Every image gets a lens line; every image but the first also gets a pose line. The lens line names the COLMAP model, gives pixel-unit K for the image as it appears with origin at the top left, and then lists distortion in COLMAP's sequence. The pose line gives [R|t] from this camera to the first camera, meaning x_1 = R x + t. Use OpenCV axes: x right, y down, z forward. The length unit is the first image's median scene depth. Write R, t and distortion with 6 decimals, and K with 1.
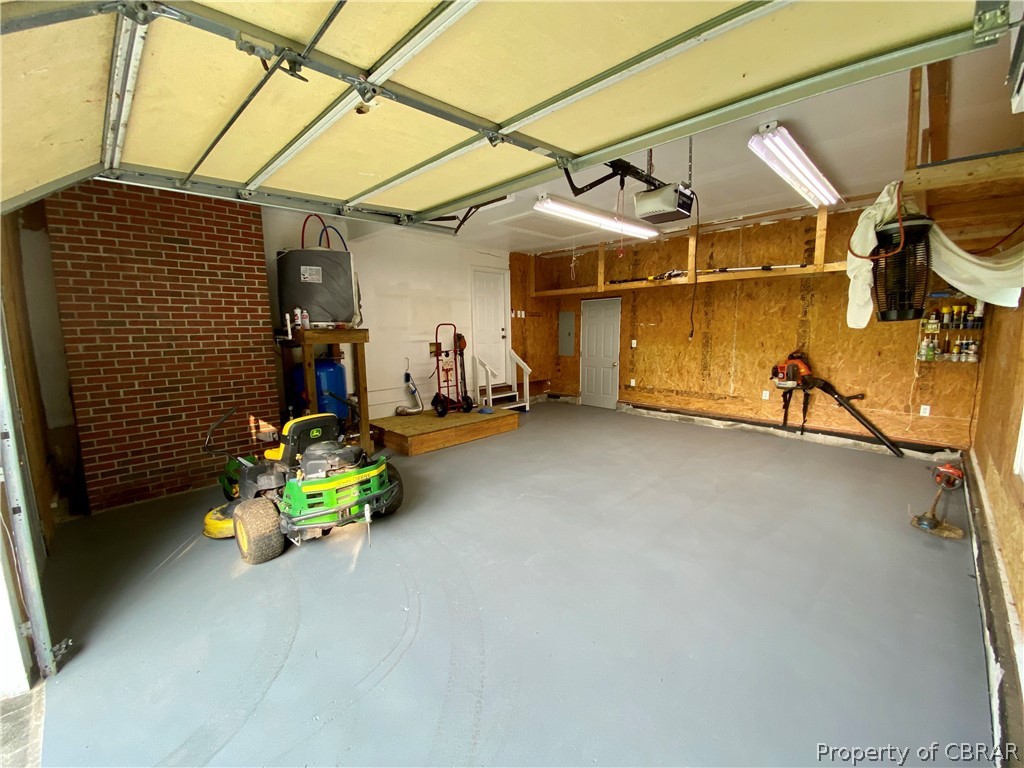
lens RADIAL K [[426.7, 0, 513.2], [0, 426.7, 380.2], [0, 0, 1]] dist [-0.000429, -0.000094]
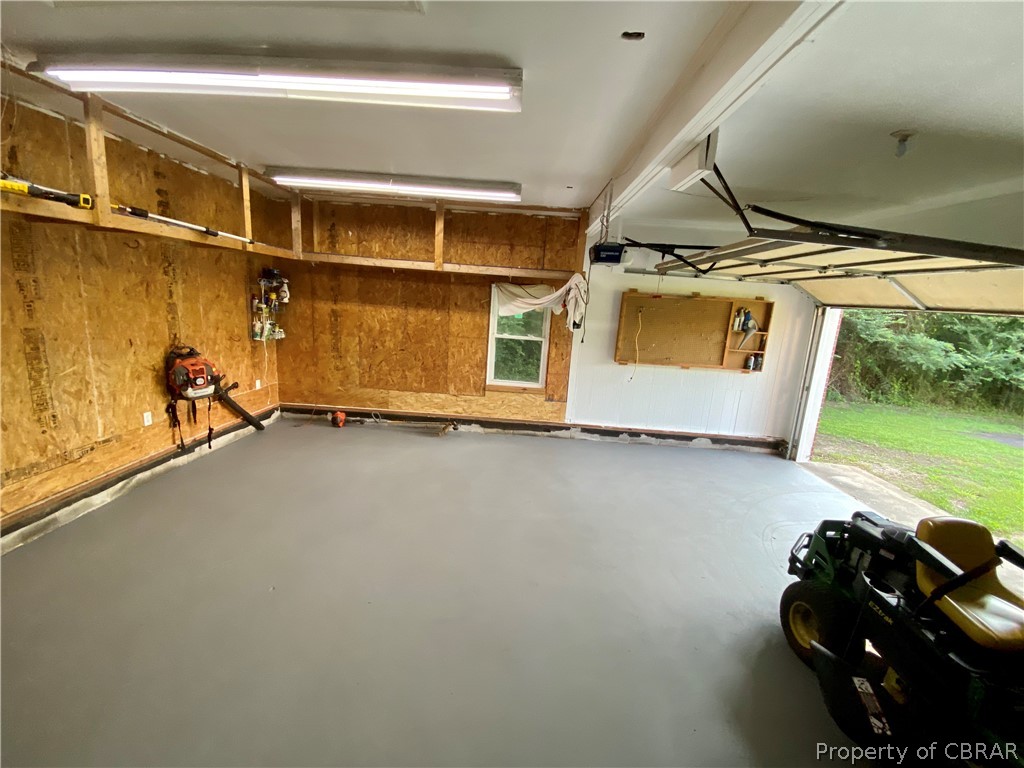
lens RADIAL K [[426.7, 0, 510.6], [0, 426.7, 385.7], [0, 0, 1]] dist [-0.000429, -0.000094]
pose [[-0.690342, -0.174812, 0.702046, -0.239468], [0.038218, 0.960203, 0.276675, -0.173149], [-0.722473, 0.217831, -0.656187, 1.021646]]
